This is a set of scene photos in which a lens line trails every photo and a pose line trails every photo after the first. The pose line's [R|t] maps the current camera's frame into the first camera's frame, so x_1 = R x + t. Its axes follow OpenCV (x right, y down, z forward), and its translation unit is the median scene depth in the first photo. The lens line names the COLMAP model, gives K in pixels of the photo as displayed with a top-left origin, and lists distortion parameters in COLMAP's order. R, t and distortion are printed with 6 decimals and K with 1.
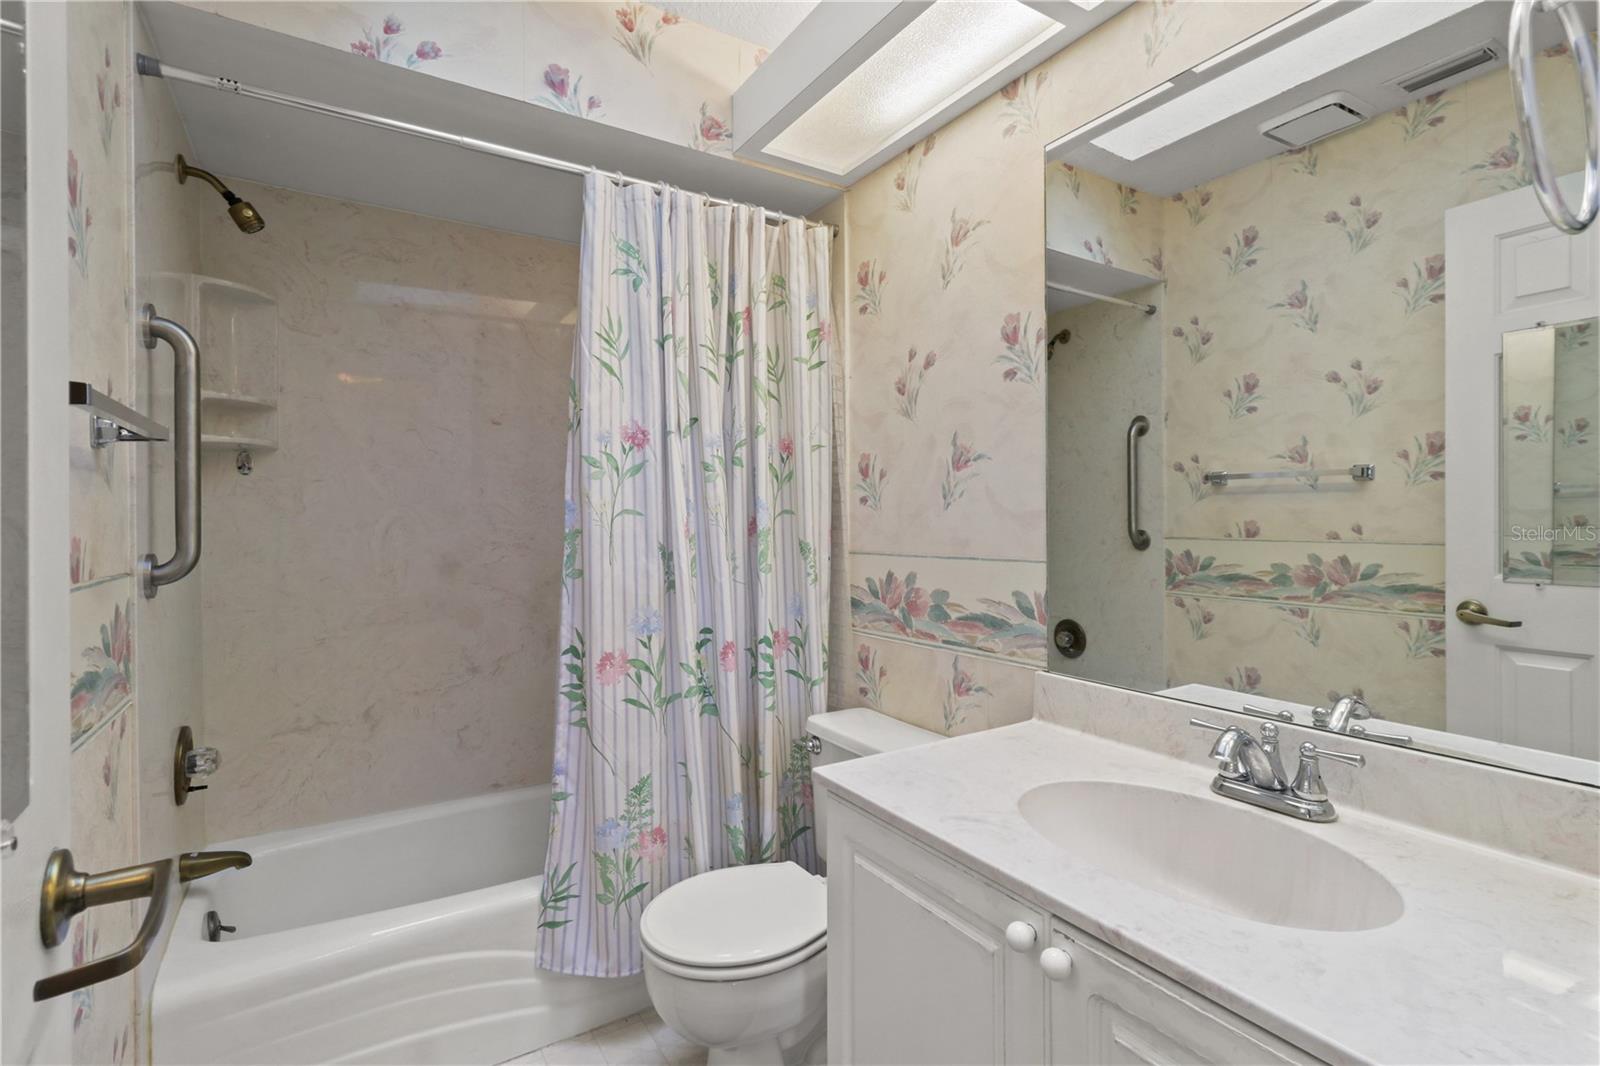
lens RADIAL K [[753.0, 0, 812.4], [0, 753.0, 496.9], [0, 0, 1]] dist [0.002938, -0.000814]
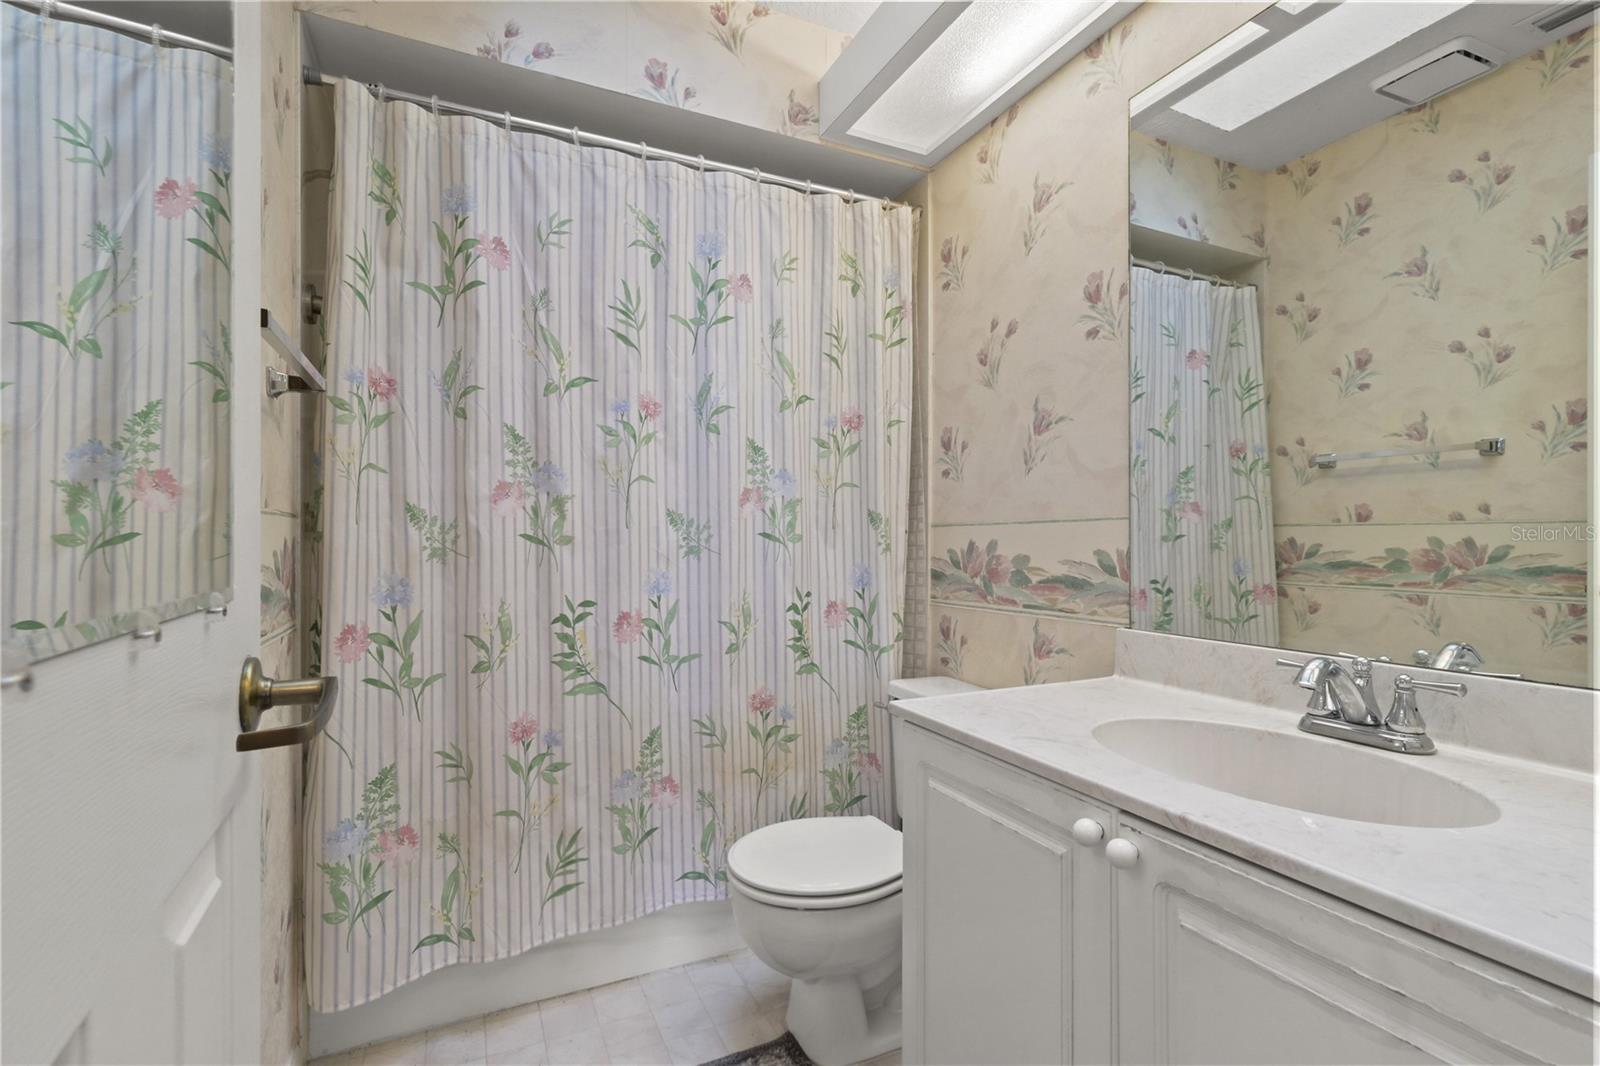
lens RADIAL K [[753.0, 0, 810.9], [0, 753.0, 538.3], [0, 0, 1]] dist [0.002938, -0.000814]
pose [[0.992201, 0.004757, -0.124559, 0.016034], [-0.005042, 0.999985, -0.001972, 0.104020], [0.124547, 0.002585, 0.992210, -0.034247]]
